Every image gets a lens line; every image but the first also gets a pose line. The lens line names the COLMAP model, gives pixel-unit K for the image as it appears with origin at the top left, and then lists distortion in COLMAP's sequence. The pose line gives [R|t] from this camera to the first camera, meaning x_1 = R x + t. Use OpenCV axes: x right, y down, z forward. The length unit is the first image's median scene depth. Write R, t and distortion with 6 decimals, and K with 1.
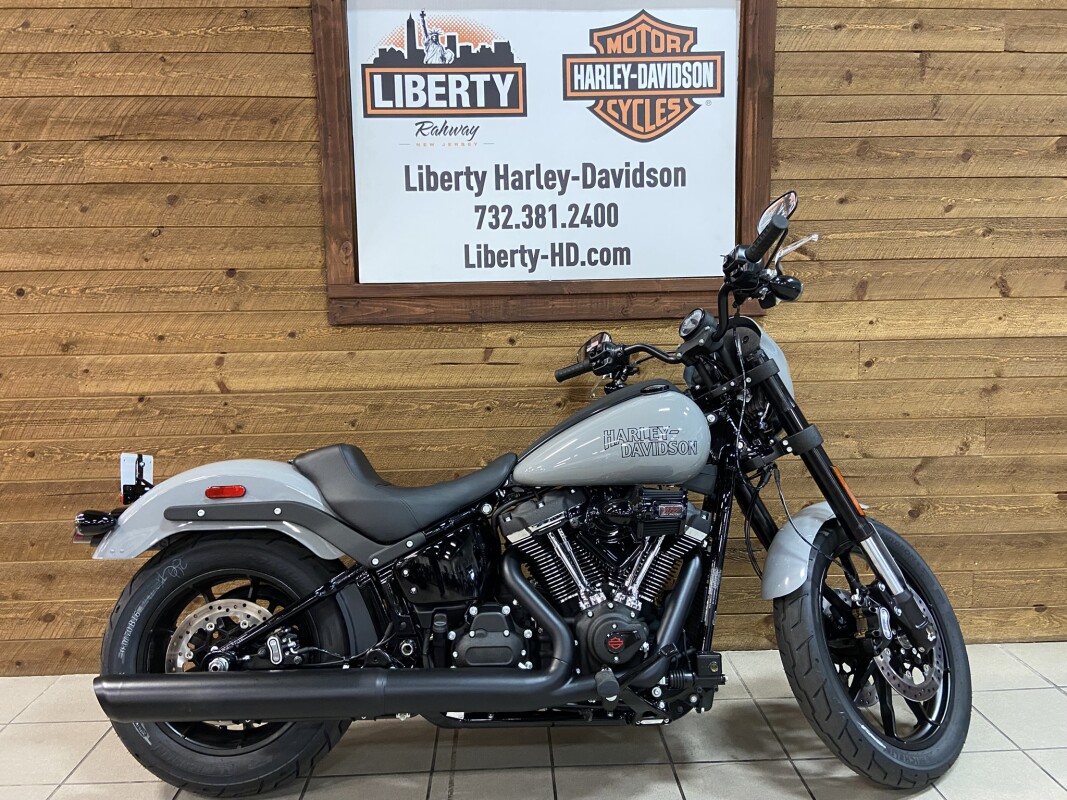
lens RADIAL K [[790.3, 0, 533.5], [0, 790.3, 400.0], [0, 0, 1]] dist [0.141329, -0.181002]
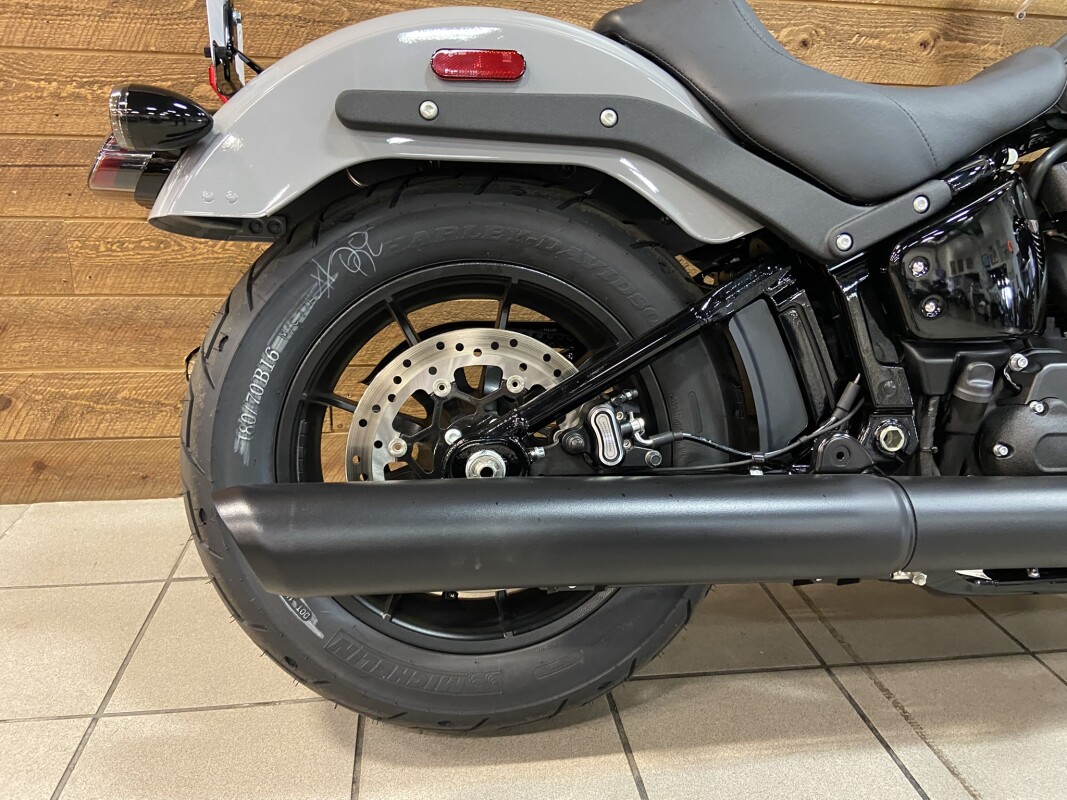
lens RADIAL K [[803.8, 0, 540.0], [0, 803.8, 404.7], [0, 0, 1]] dist [0.080530, -0.099653]
pose [[0.992724, 0.009090, 0.120069, -0.367239], [-0.031758, 0.981606, 0.188260, 0.188101], [-0.116149, -0.190704, 0.974752, 0.512868]]
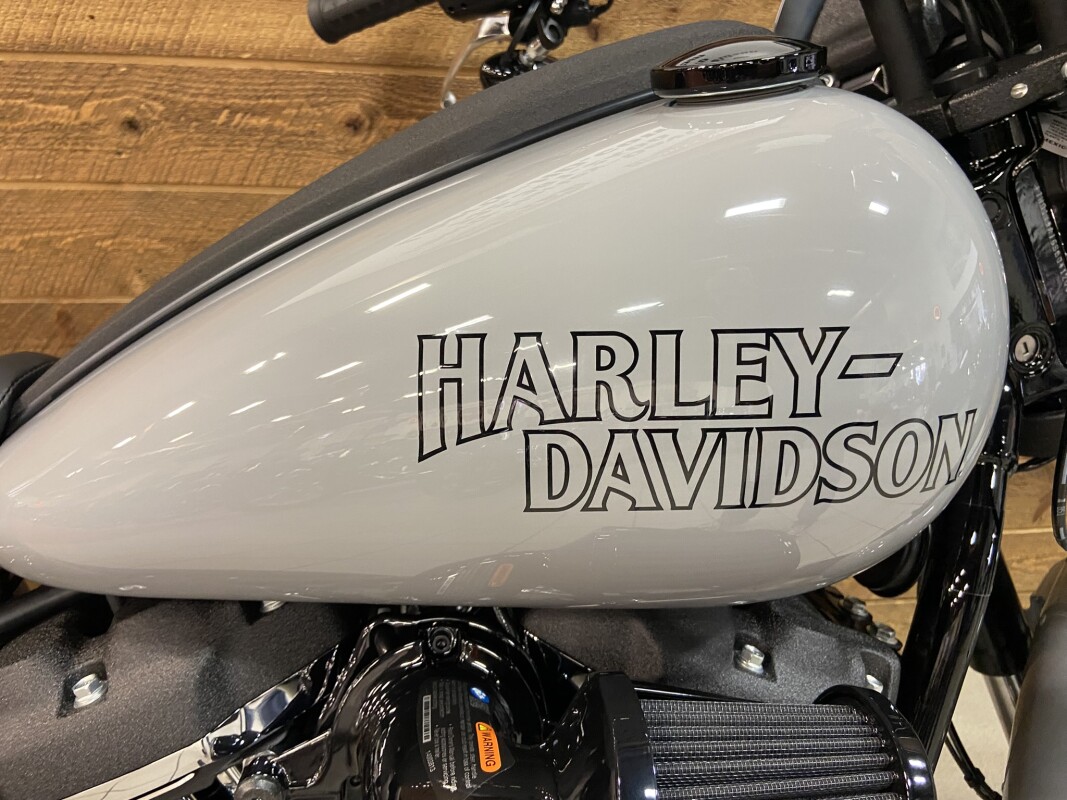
lens RADIAL K [[790.3, 0, 533.5], [0, 790.3, 400.0], [0, 0, 1]] dist [0.141329, -0.181002]
pose [[0.993460, 0.009295, 0.113800, 0.084871], [-0.047069, 0.941392, 0.334015, -0.002144], [-0.104025, -0.337187, 0.935673, 0.763531]]
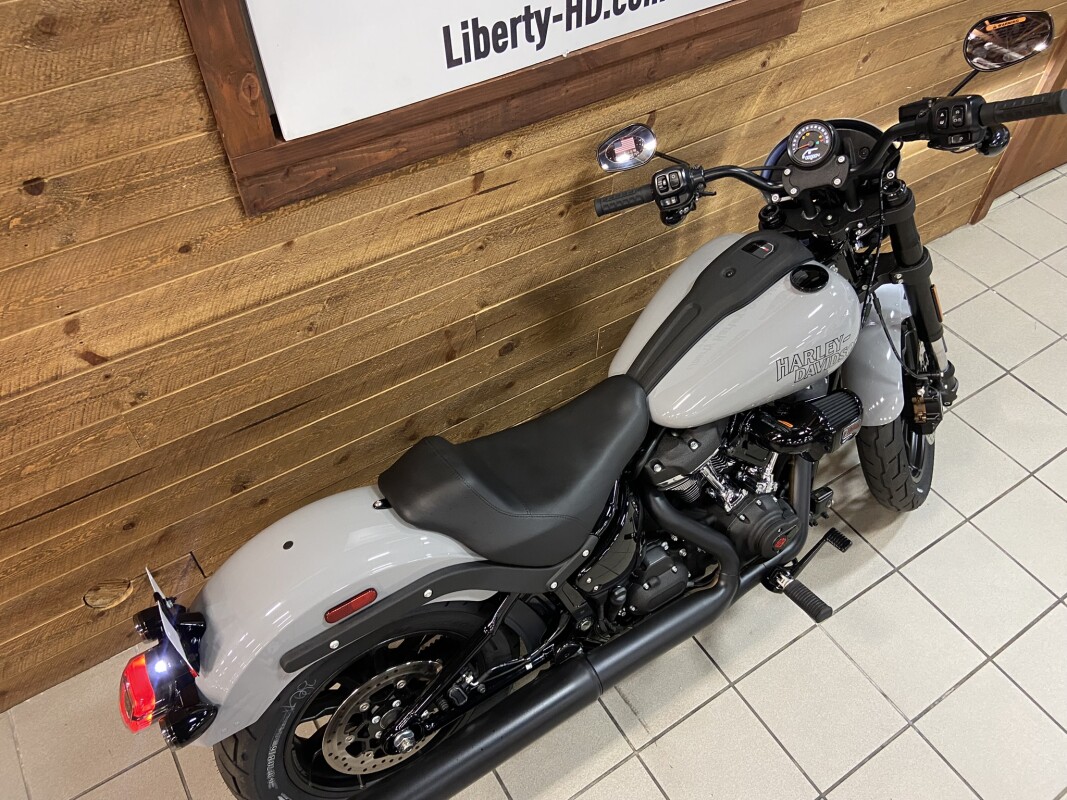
lens RADIAL K [[790.3, 0, 533.5], [0, 790.3, 400.0], [0, 0, 1]] dist [0.141329, -0.181002]
pose [[0.860207, -0.368406, 0.352593, -0.390696], [0.045693, 0.744336, 0.666241, -0.444428], [-0.507894, -0.556994, 0.657116, 0.507426]]
